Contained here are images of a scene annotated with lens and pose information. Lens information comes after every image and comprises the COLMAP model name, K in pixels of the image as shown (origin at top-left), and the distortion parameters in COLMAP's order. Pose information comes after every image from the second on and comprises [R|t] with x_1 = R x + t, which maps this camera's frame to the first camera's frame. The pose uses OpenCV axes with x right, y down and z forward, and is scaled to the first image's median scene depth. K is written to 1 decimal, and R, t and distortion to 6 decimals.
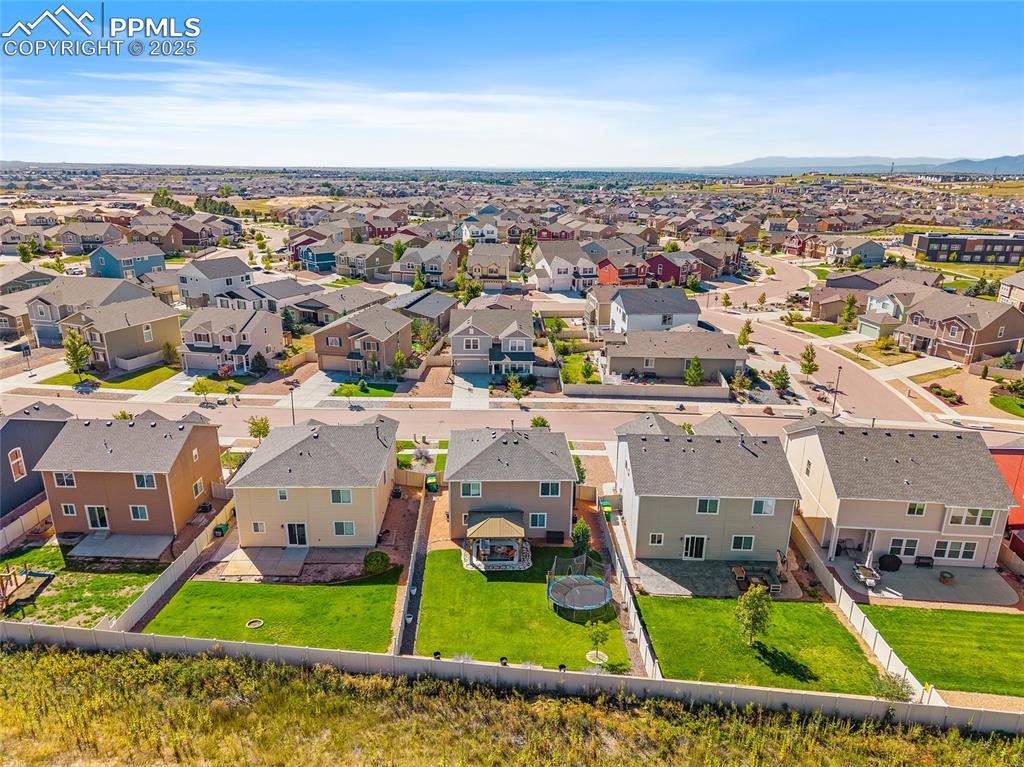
lens RADIAL K [[678.7, 0, 512.0], [0, 678.7, 383.5], [0, 0, 1]] dist [0.074875, -0.095784]
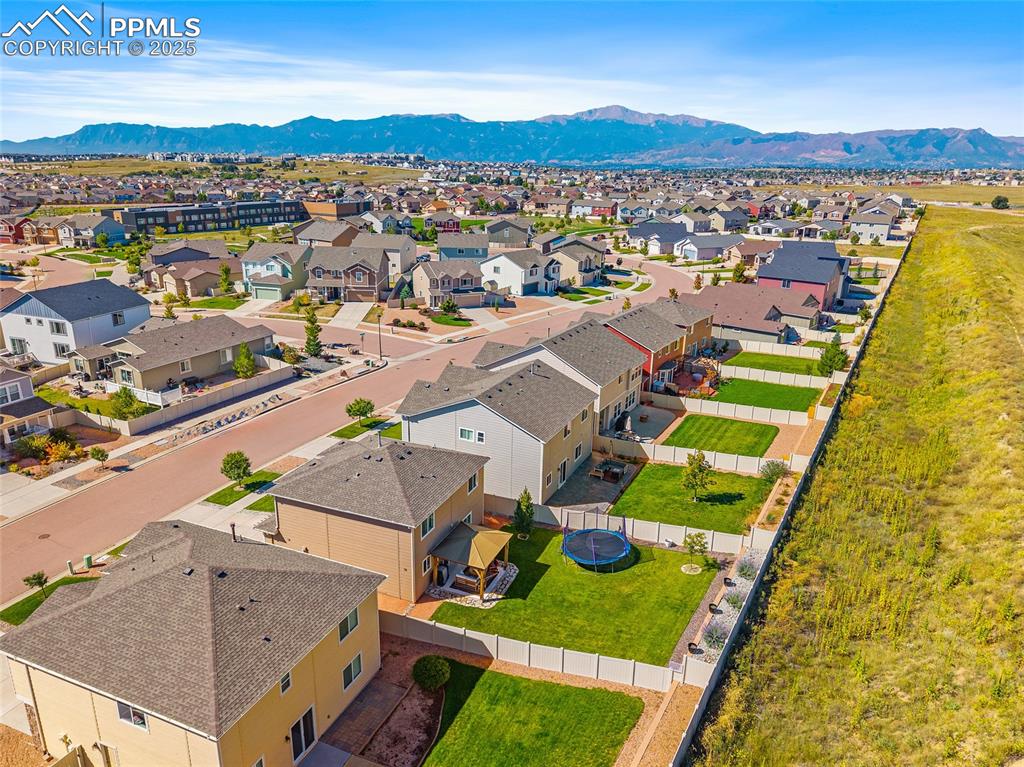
lens RADIAL K [[712.5, 0, 512.0], [0, 712.5, 383.5], [0, 0, 1]] dist [-0.003720, -0.002886]
pose [[0.399232, -0.278605, 0.873495, -0.364565], [0.265555, 0.947014, 0.180681, -0.058606], [-0.877550, 0.159827, 0.452063, 0.296939]]
